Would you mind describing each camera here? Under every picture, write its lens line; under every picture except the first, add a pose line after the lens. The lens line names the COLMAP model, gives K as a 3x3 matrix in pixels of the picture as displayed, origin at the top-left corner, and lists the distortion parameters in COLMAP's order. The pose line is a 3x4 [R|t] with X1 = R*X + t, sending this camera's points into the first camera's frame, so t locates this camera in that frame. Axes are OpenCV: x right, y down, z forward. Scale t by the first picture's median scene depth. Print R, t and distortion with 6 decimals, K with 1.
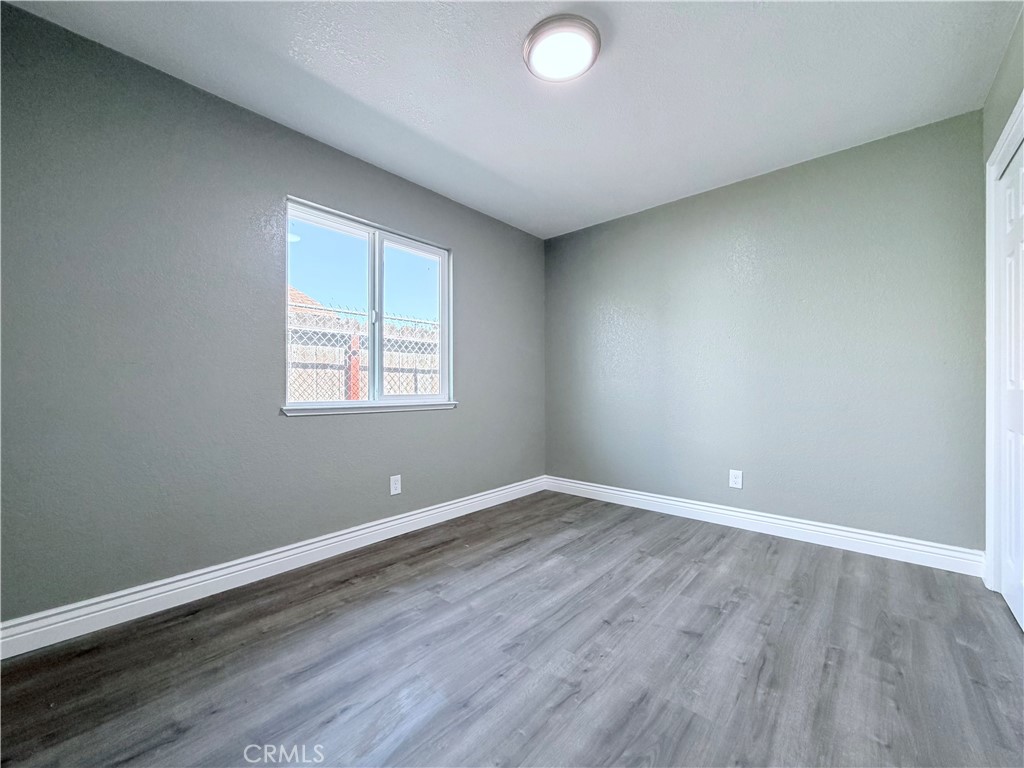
lens RADIAL K [[409.6, 0, 510.5], [0, 409.6, 383.3], [0, 0, 1]] dist [0.000015, 0.000438]
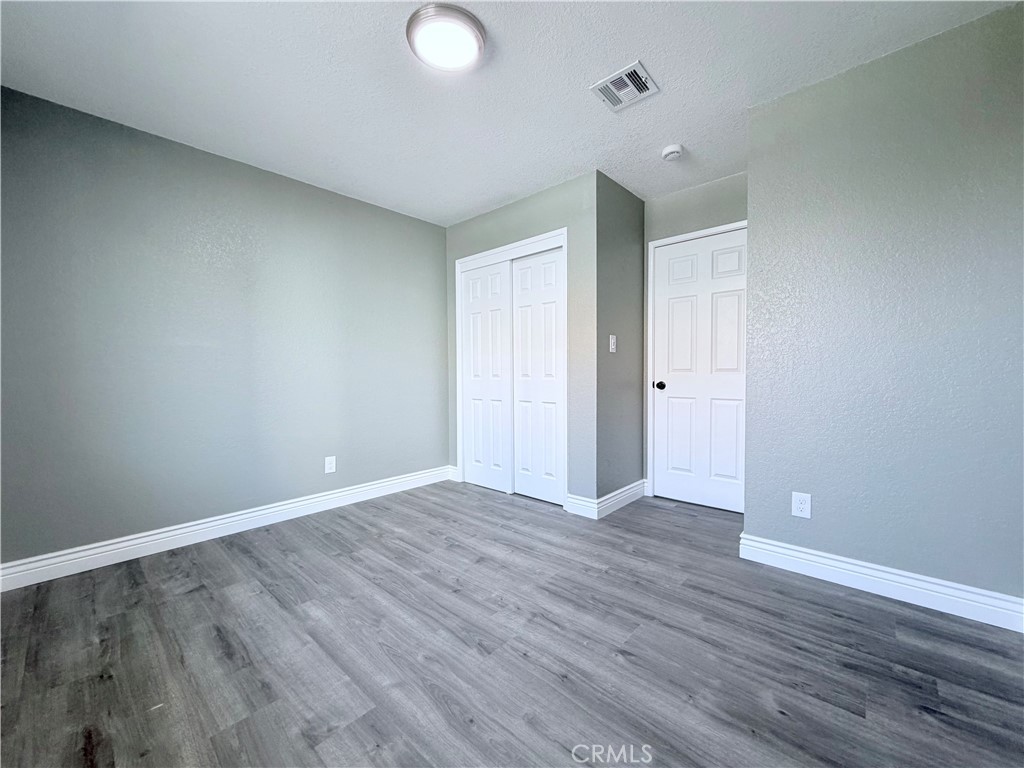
lens RADIAL K [[409.6, 0, 510.5], [0, 409.6, 383.3], [0, 0, 1]] dist [0.000015, 0.000438]
pose [[0.012645, -0.021758, 0.999683, -0.687846], [-0.001267, 0.999762, 0.021775, -0.009971], [-0.999919, -0.001542, 0.012615, 0.657661]]
